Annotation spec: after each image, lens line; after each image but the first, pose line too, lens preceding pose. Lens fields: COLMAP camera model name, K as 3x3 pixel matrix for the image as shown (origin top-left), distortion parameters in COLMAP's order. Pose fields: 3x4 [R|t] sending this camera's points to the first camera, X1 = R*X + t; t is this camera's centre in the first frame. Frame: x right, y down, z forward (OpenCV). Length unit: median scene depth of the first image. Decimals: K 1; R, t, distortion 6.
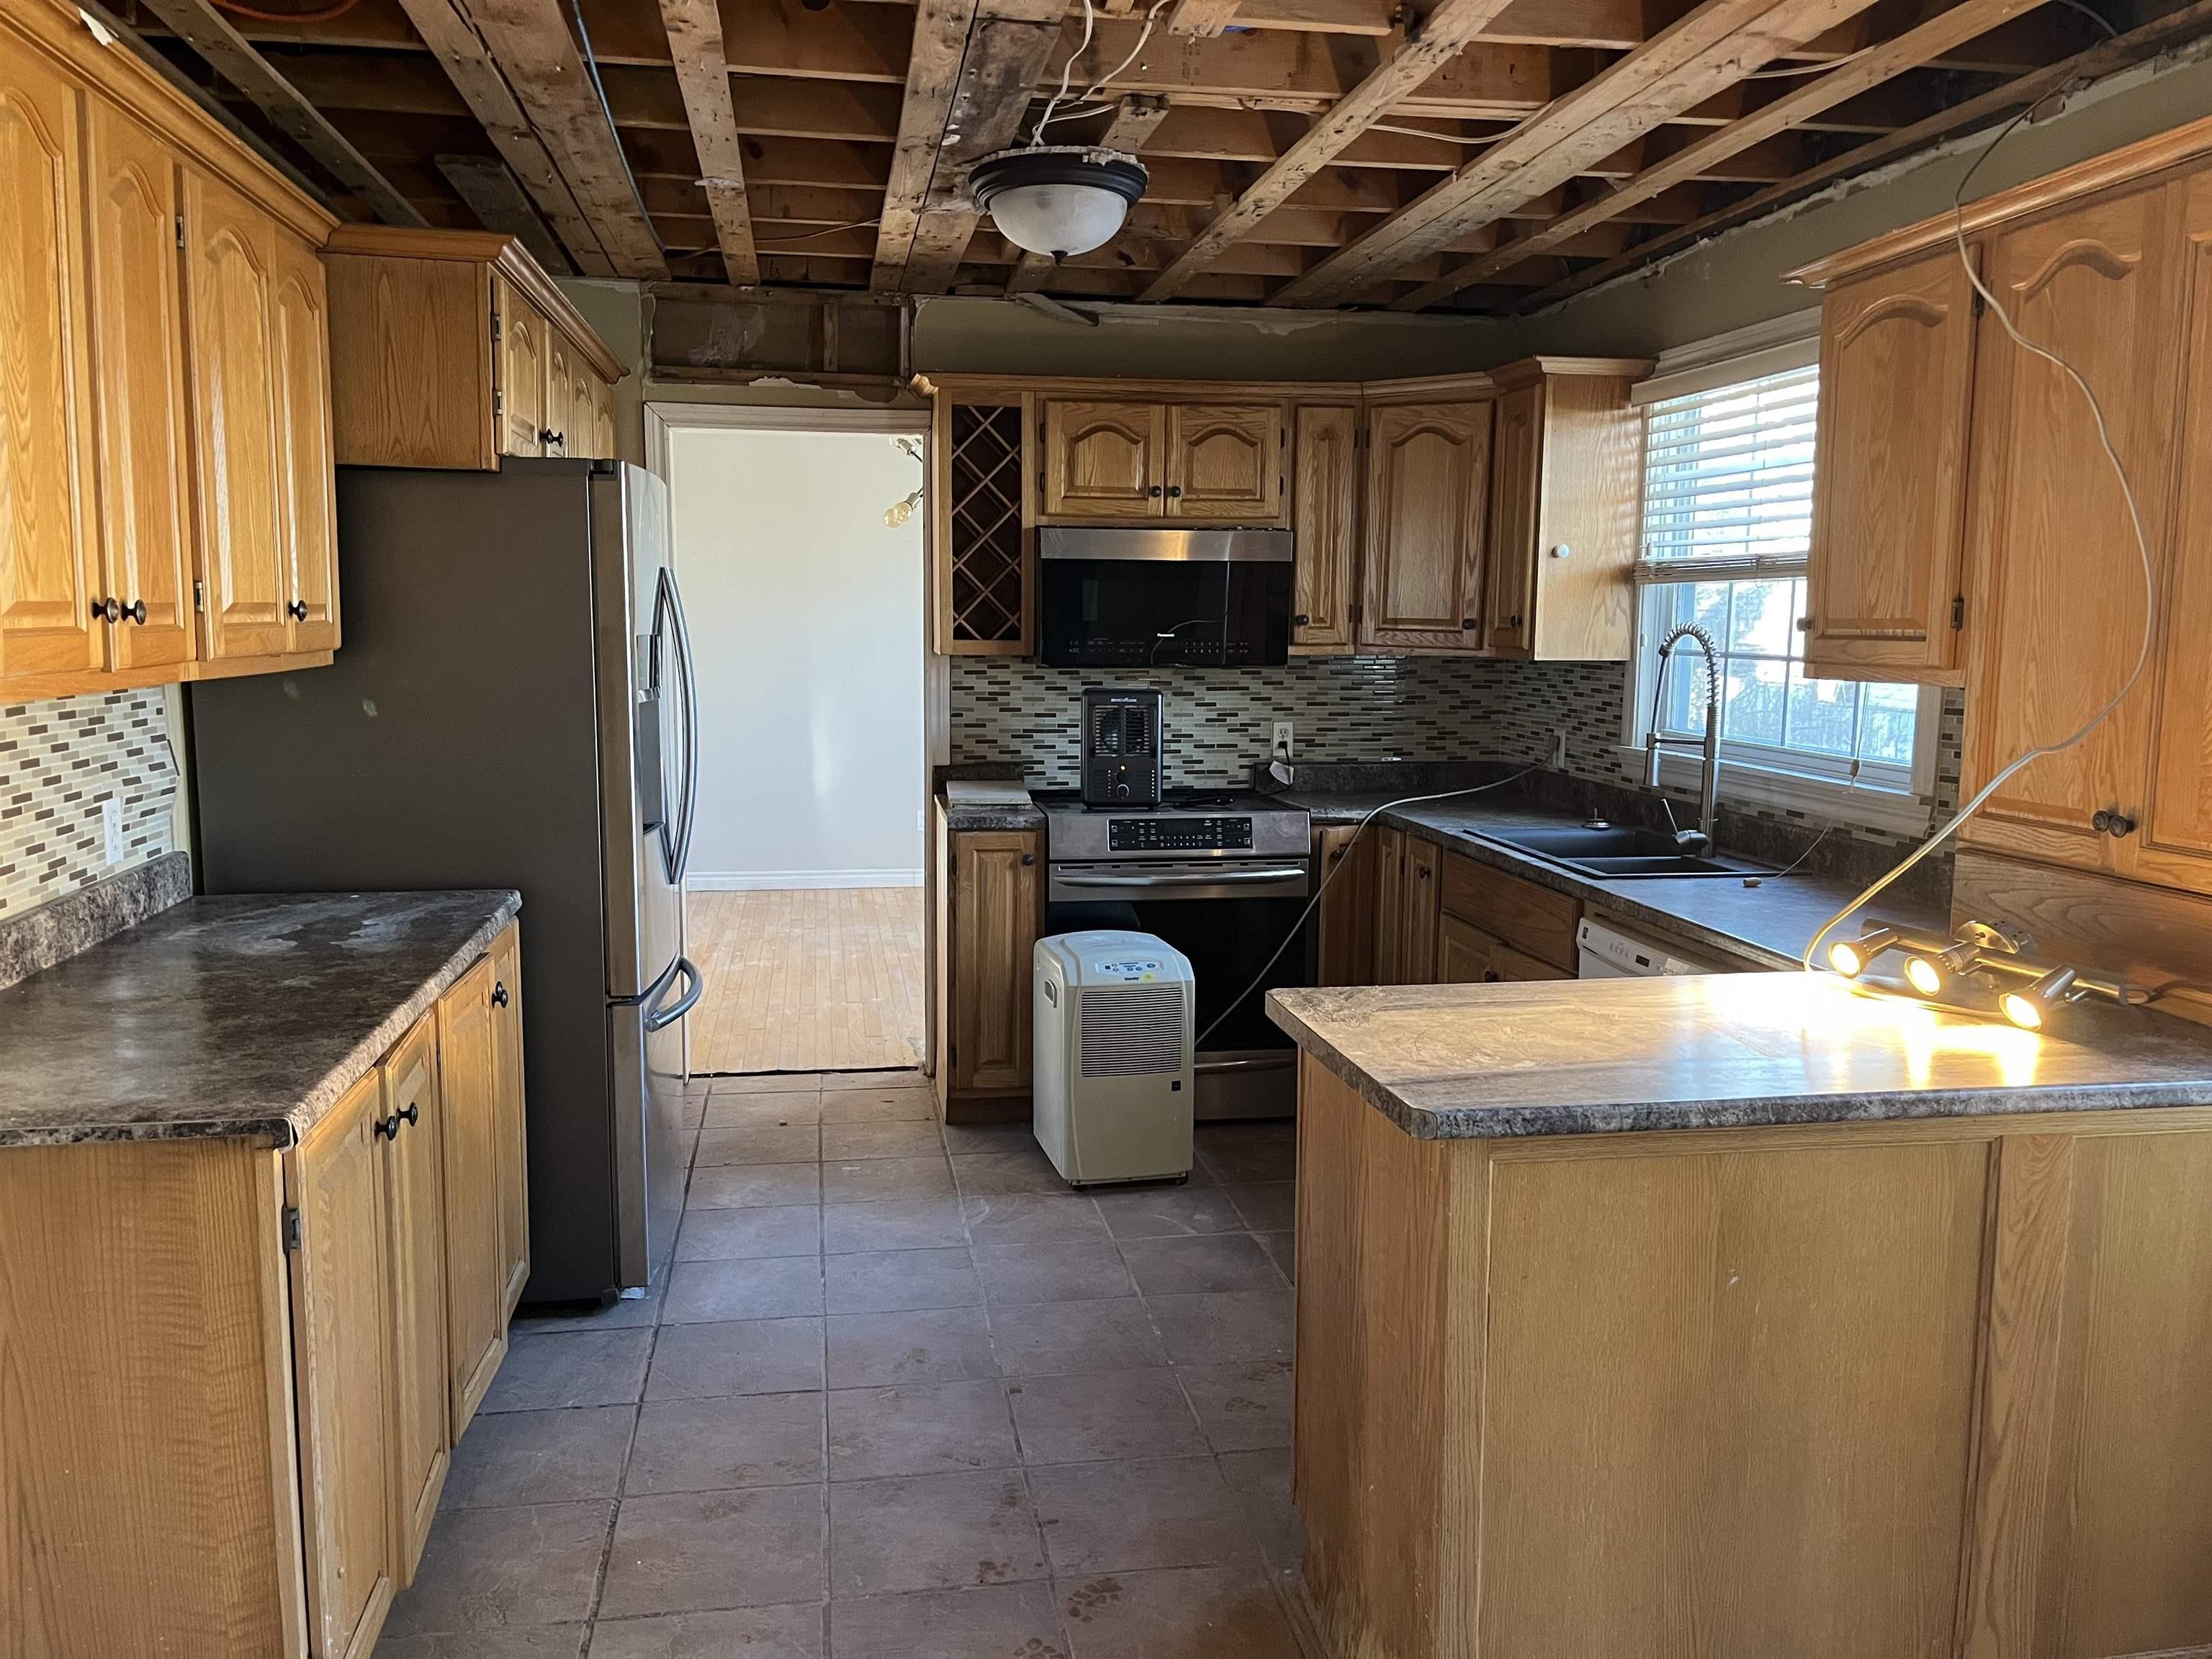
lens RADIAL K [[1683.5, 0, 1092.7], [0, 1683.5, 837.5], [0, 0, 1]] dist [0.052215, -0.076188]
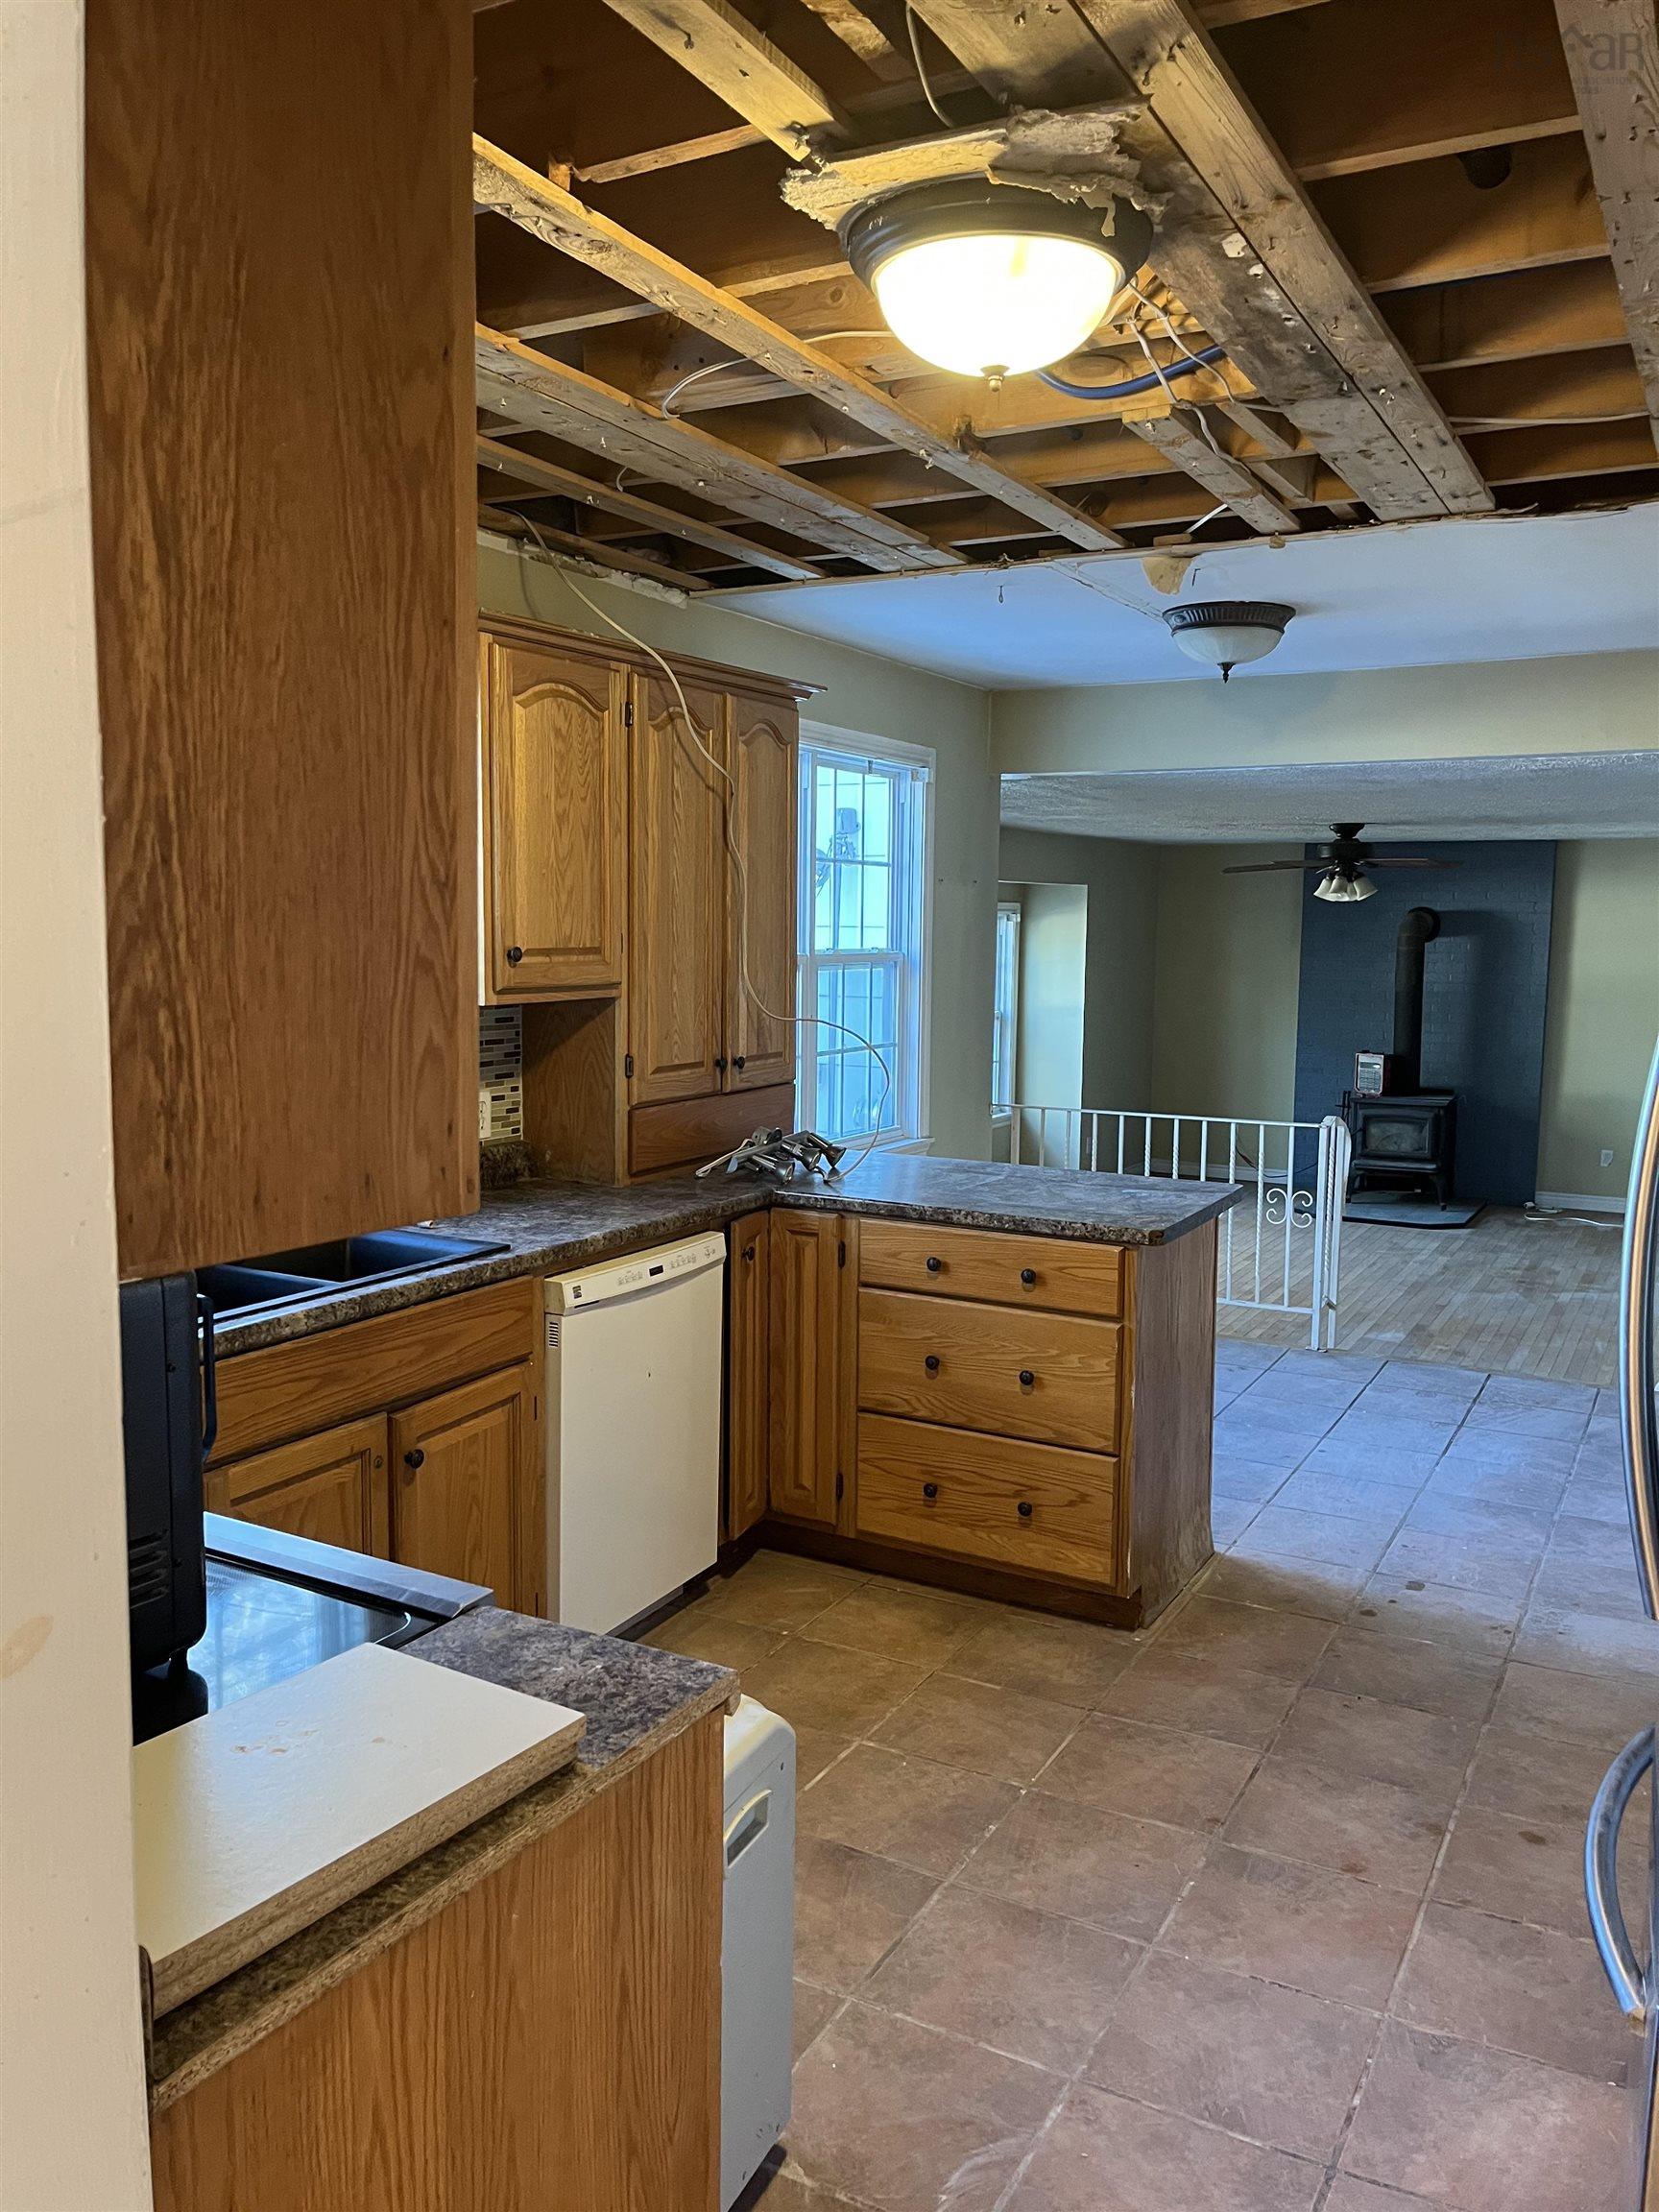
lens RADIAL K [[1683.5, 0, 826.4], [0, 1683.5, 1107.3], [0, 0, 1]] dist [0.052215, -0.076188]
pose [[-0.787789, -0.086562, 0.609833, -0.330040], [0.066977, 0.972166, 0.224514, -0.213994], [-0.612293, 0.217714, -0.760064, 1.419149]]
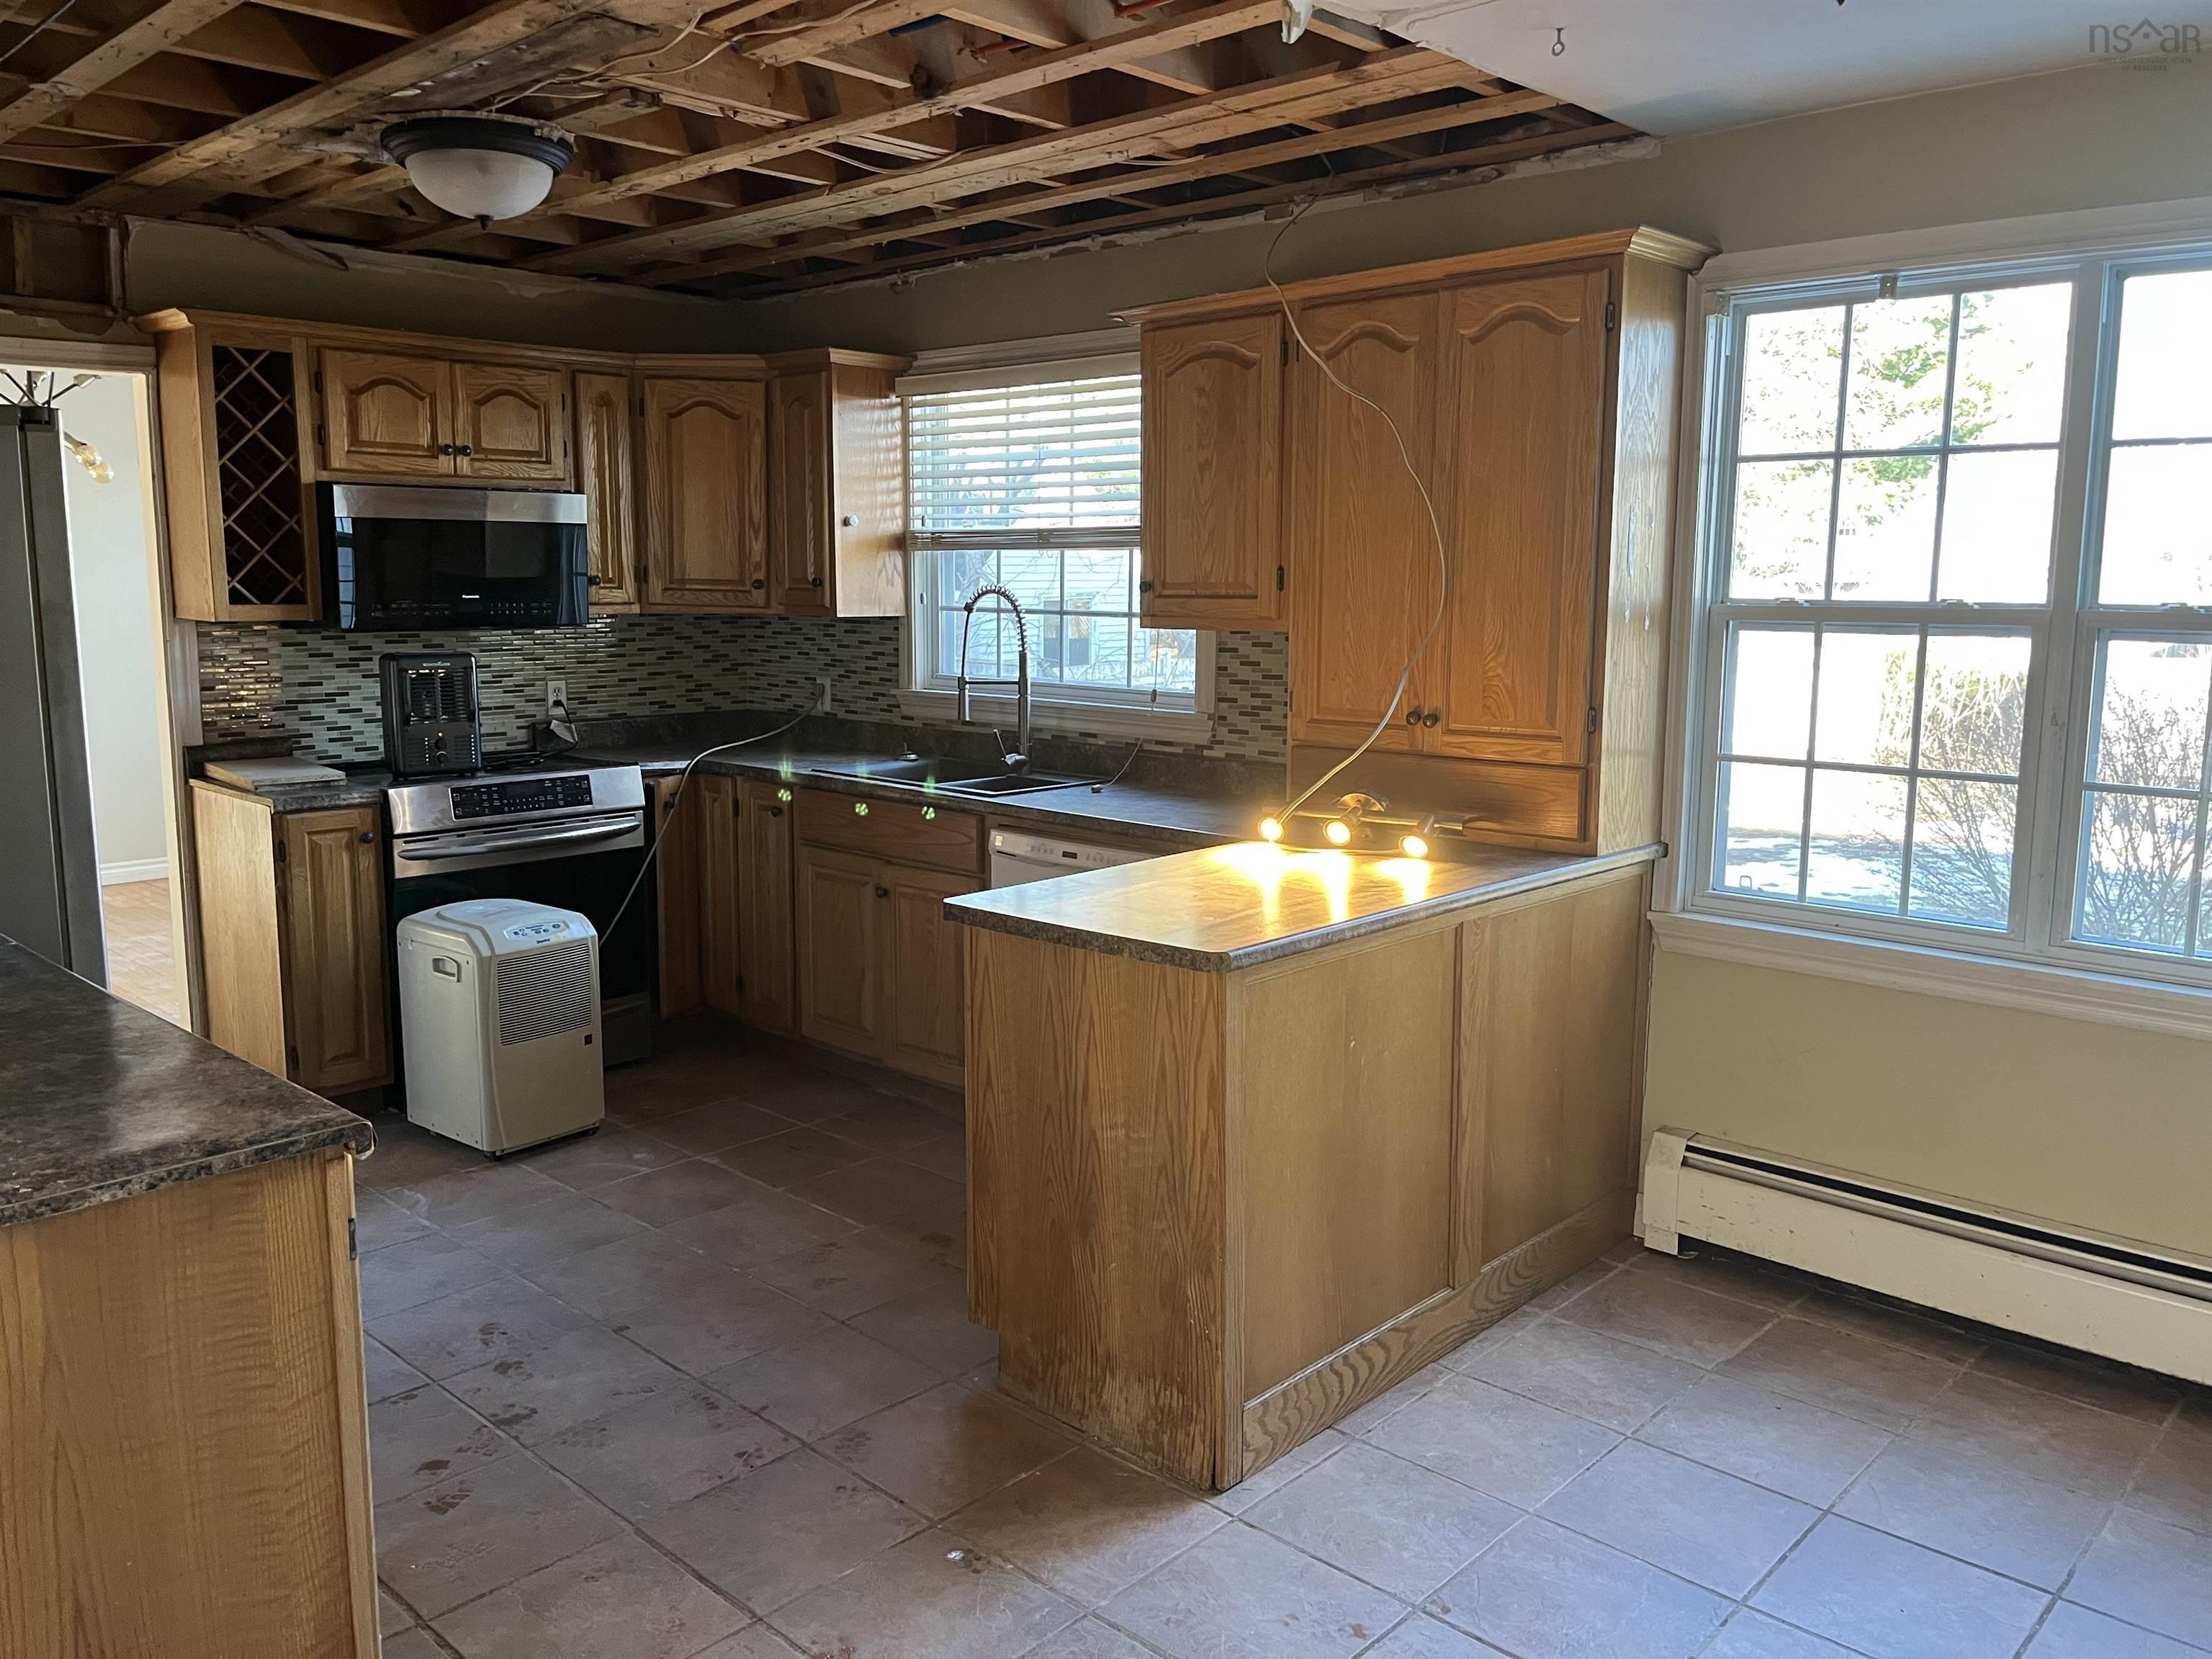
lens RADIAL K [[1683.5, 0, 1105.2], [0, 1683.5, 829.7], [0, 0, 1]] dist [0.052215, -0.076188]
pose [[0.793771, -0.097157, 0.600407, -0.333887], [0.082425, 0.995236, 0.052078, -0.007654], [-0.602606, 0.008151, 0.797997, -0.013300]]
